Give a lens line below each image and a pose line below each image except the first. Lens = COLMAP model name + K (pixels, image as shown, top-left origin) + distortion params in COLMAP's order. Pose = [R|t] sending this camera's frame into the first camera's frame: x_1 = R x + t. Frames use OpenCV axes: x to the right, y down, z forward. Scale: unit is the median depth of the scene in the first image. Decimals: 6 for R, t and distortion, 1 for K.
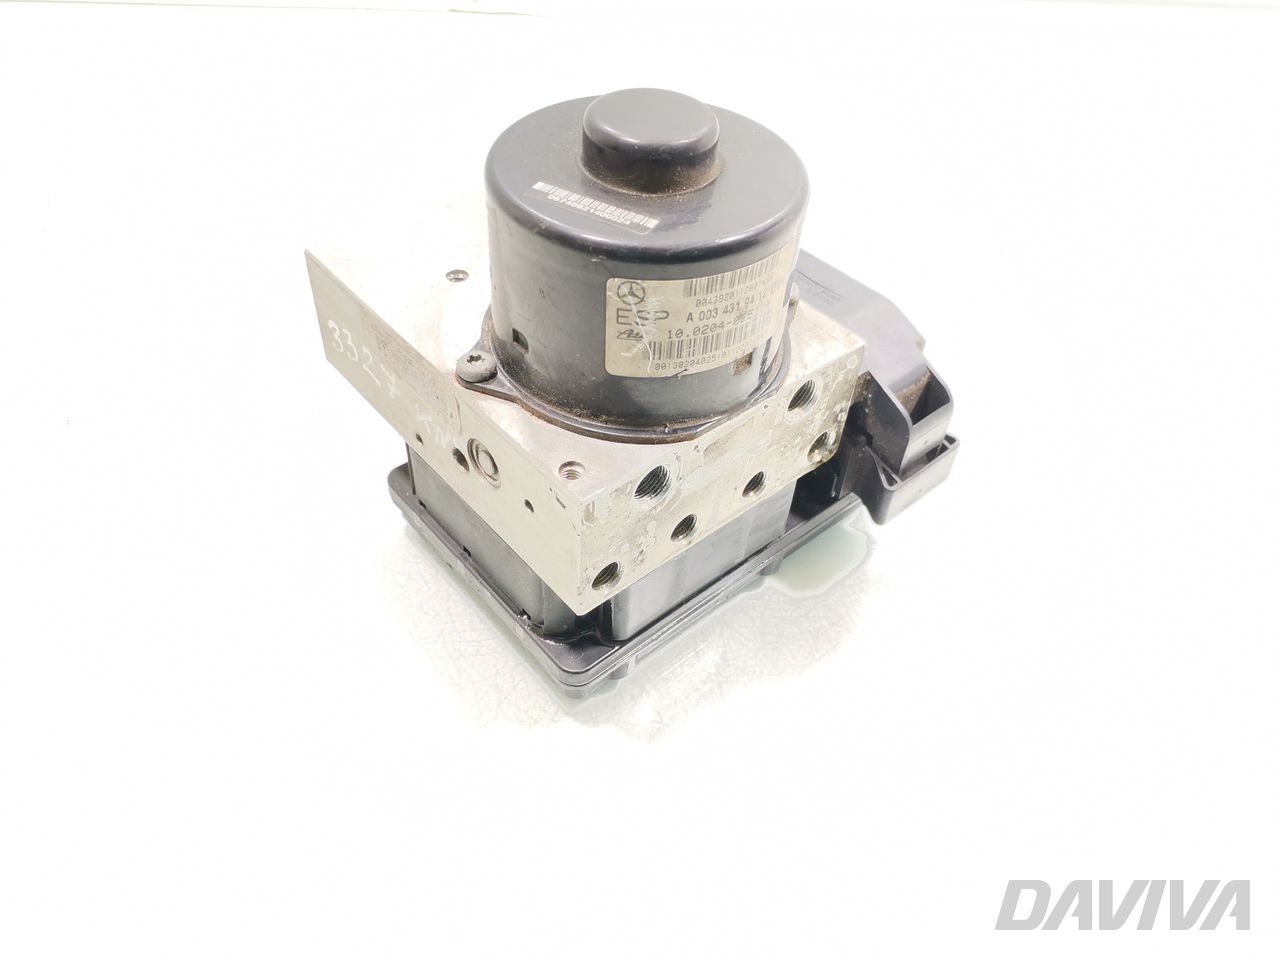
lens RADIAL K [[966.7, 0, 640.0], [0, 966.7, 480.0], [0, 0, 1]] dist [0.086326, -0.001056]
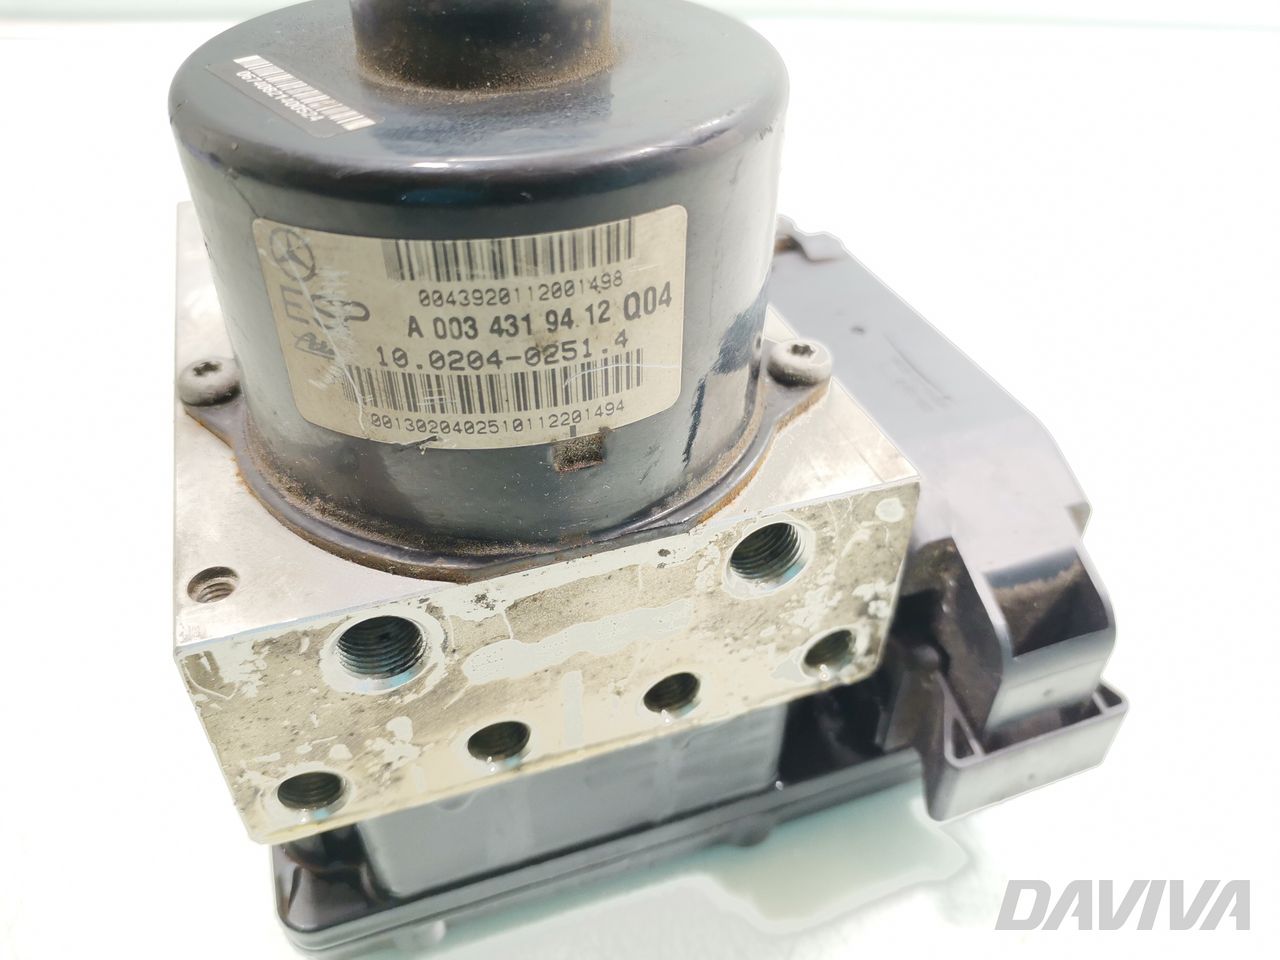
lens RADIAL K [[1056.8, 0, 640.0], [0, 1056.8, 480.0], [0, 0, 1]] dist [-0.056564, -0.004944]
pose [[0.937704, 0.197885, -0.285574, 0.276018], [-0.228743, 0.970297, -0.078741, -0.068102], [0.261510, 0.139159, 0.955116, 0.468382]]
